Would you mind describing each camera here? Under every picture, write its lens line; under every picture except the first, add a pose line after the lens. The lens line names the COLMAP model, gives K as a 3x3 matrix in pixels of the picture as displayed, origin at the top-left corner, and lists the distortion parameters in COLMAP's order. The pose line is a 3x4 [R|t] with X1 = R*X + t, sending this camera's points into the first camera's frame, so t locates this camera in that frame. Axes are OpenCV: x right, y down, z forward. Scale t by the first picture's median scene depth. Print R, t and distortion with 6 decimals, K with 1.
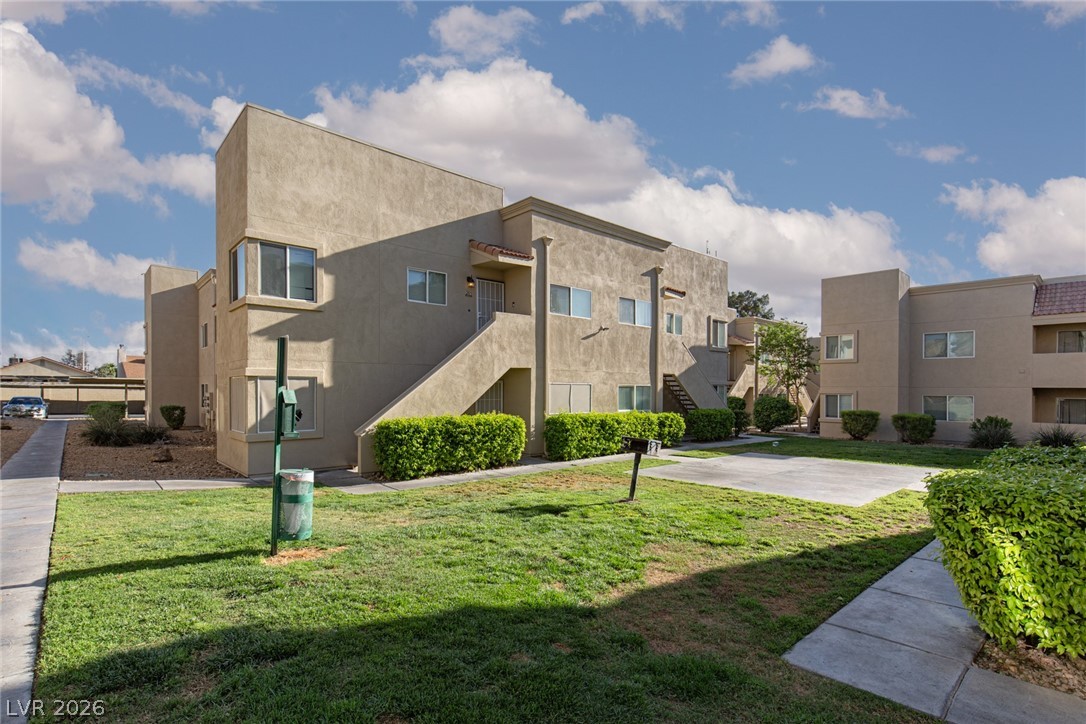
lens RADIAL K [[519.8, 0, 503.2], [0, 519.8, 391.6], [0, 0, 1]] dist [0.000740, 0.000073]
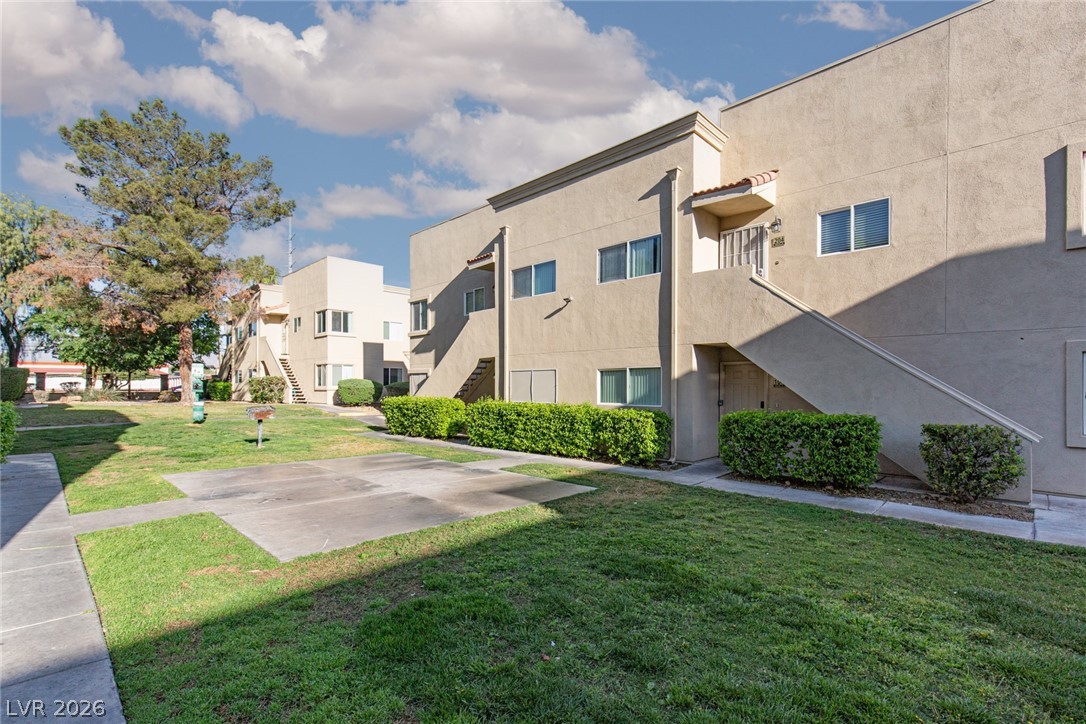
lens RADIAL K [[497.2, 0, 543.4], [0, 497.2, 386.6], [0, 0, 1]] dist [-0.000195, -0.000113]
pose [[0.098773, -0.004669, -0.995099, 1.090987], [-0.005662, 0.999970, -0.005254, 0.019826], [0.995094, 0.006153, 0.098743, 1.012853]]
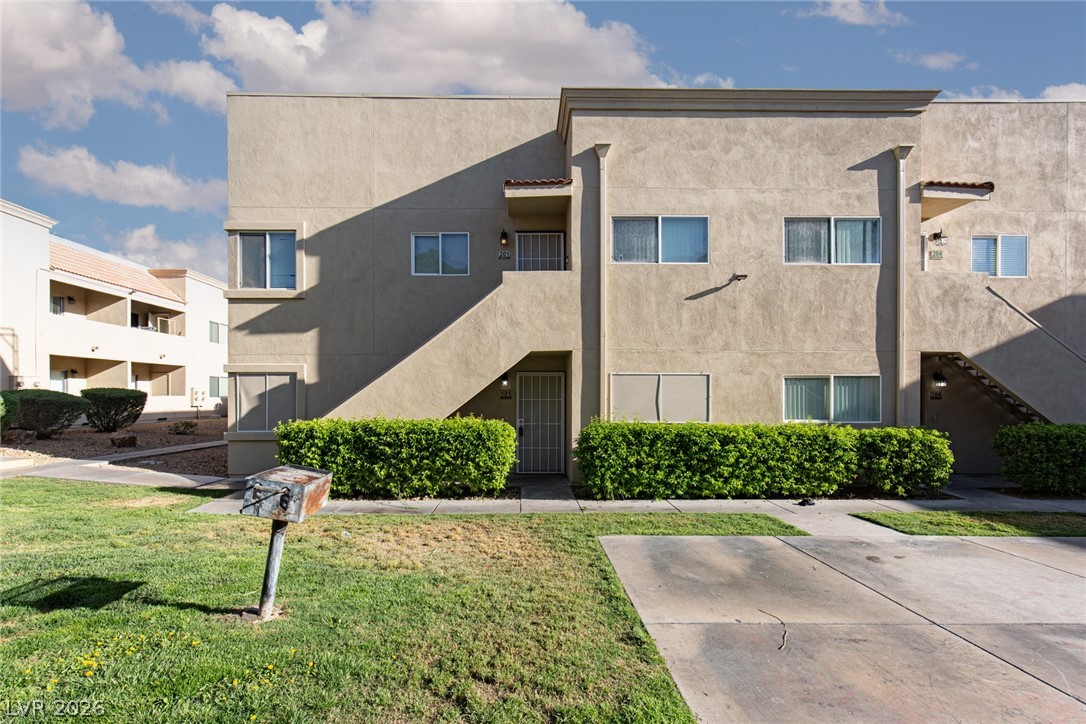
lens RADIAL K [[498.4, 0, 530.8], [0, 498.4, 397.2], [0, 0, 1]] dist [0.000187, 0.000161]
pose [[0.775485, -0.003946, -0.631353, 0.414671], [-0.000117, 0.999980, -0.006393, 0.017309], [0.631366, 0.005031, 0.775469, 0.488061]]
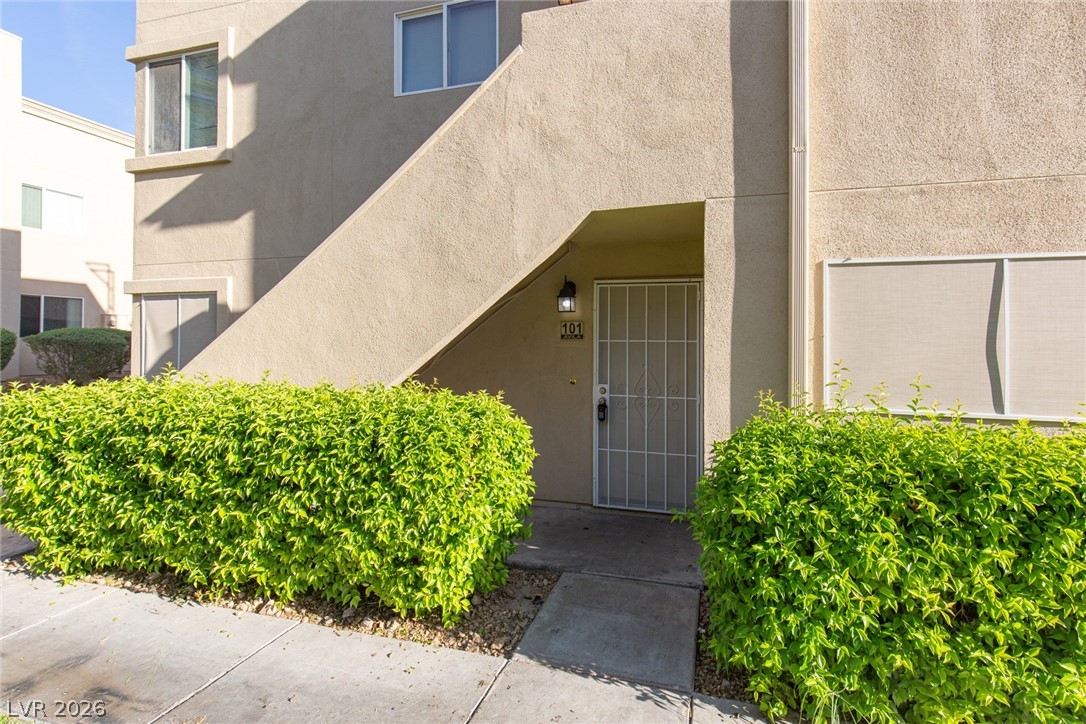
lens RADIAL K [[509.6, 0, 575.7], [0, 509.6, 338.4], [0, 0, 1]] dist [0.005425, 0.000633]
pose [[0.567129, -0.009465, -0.823574, 0.210855], [-0.008137, 0.999821, -0.017094, 0.019848], [0.823589, 0.016396, 0.566951, 0.836309]]
